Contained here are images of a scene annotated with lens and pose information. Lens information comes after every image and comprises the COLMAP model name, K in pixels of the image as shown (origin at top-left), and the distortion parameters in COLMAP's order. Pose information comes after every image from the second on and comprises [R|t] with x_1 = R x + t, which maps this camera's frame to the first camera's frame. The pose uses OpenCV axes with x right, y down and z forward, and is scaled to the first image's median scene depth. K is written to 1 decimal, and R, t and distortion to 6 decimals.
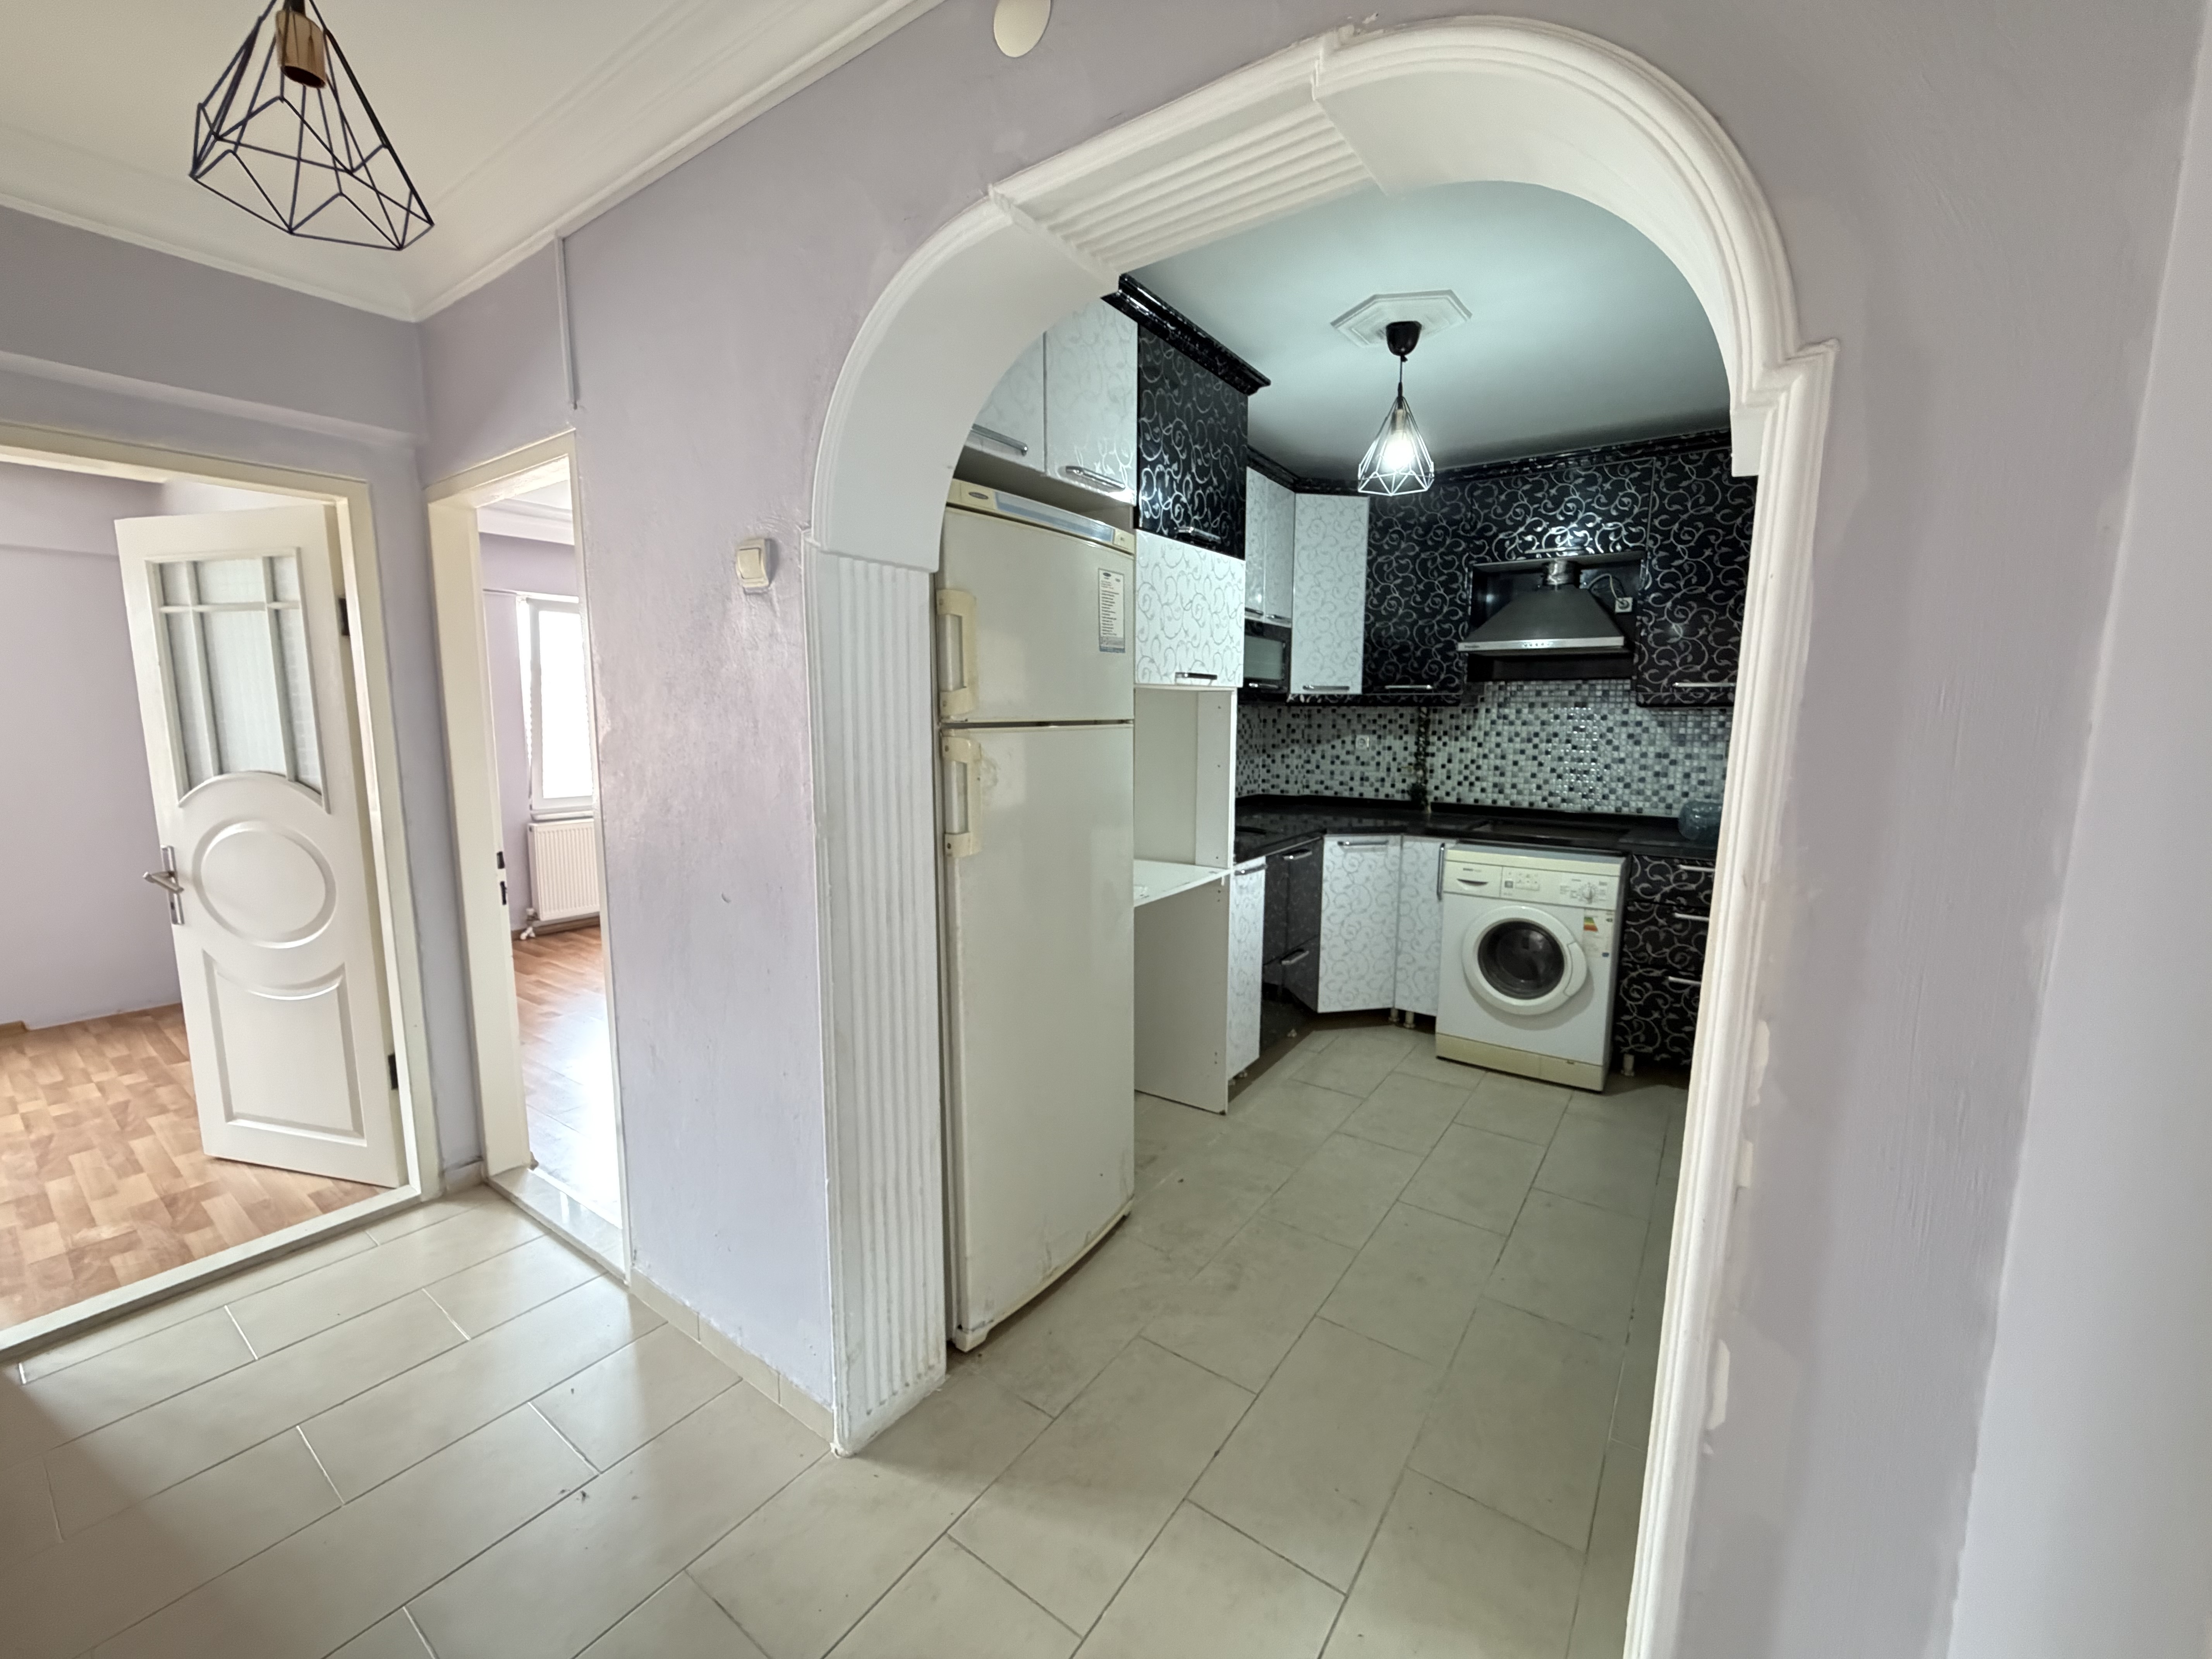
lens RADIAL K [[881.0, 0, 1104.7], [0, 881.0, 830.0], [0, 0, 1]] dist [-0.003537, 0.000218]
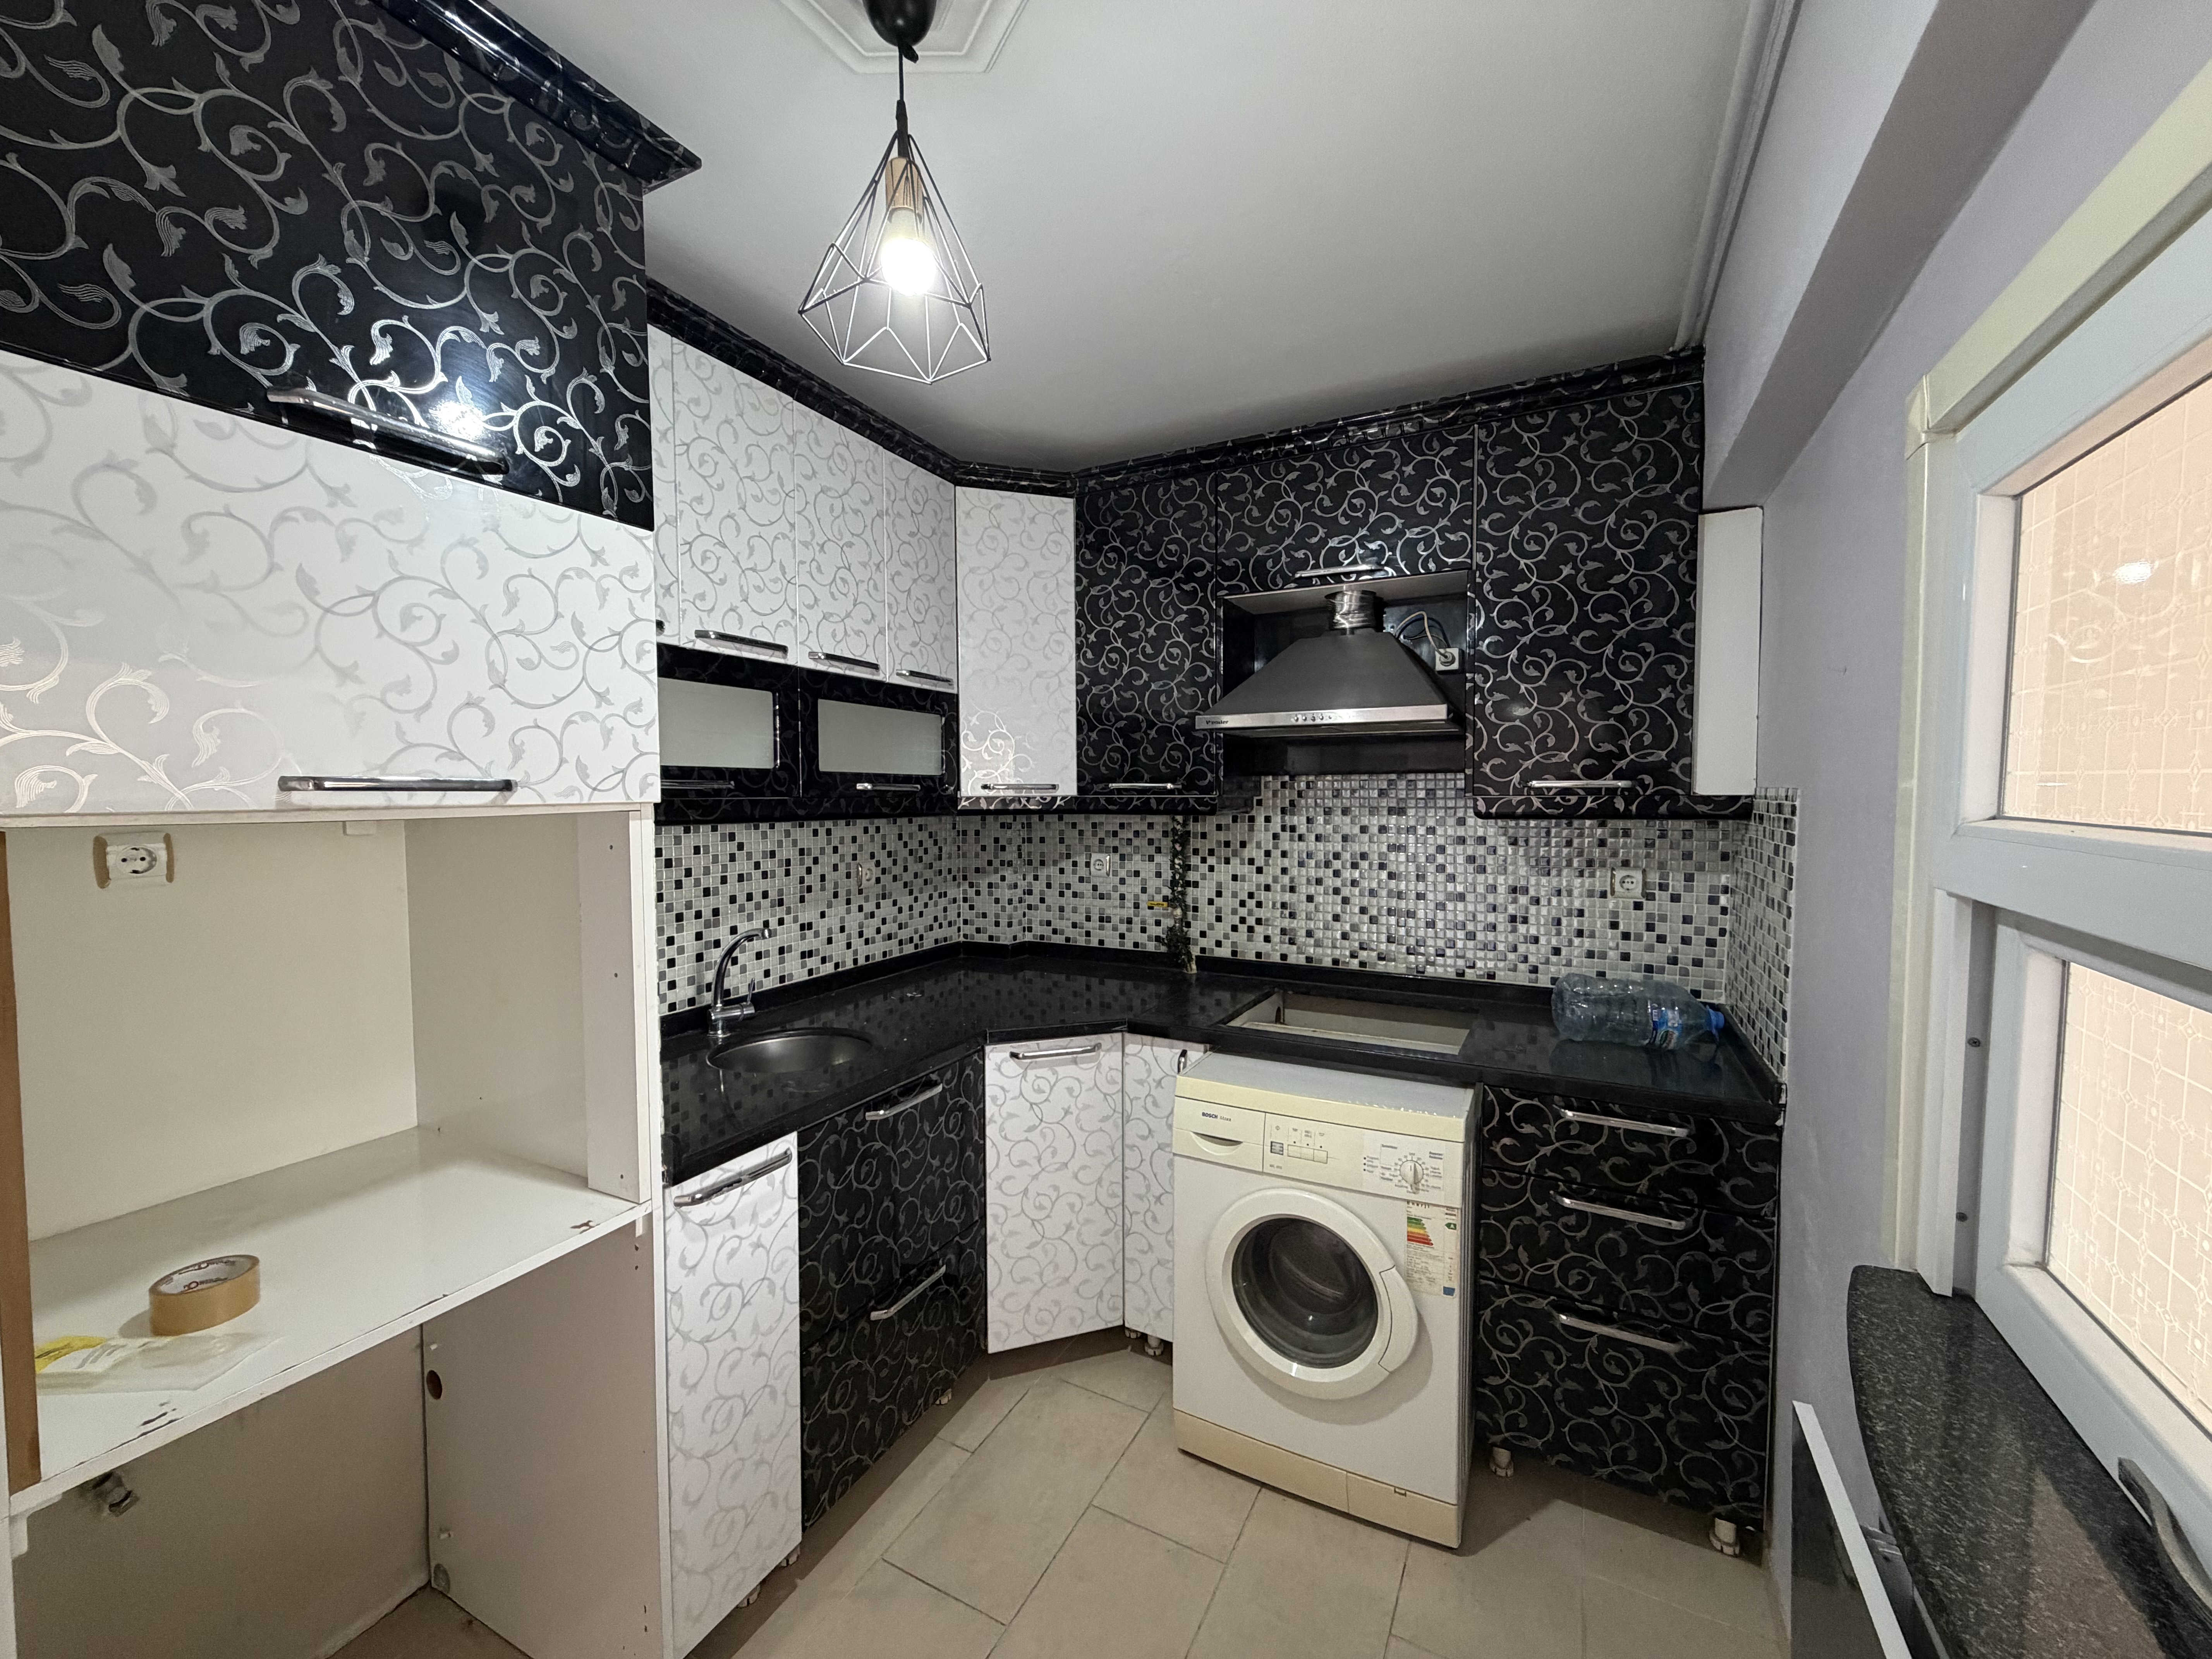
lens RADIAL K [[881.0, 0, 1106.8], [0, 881.0, 829.6], [0, 0, 1]] dist [-0.003537, 0.000218]
pose [[0.990690, -0.013671, 0.135447, 0.256540], [0.026313, 0.995412, -0.091991, -0.079530], [-0.133568, 0.094698, 0.986505, 0.412991]]
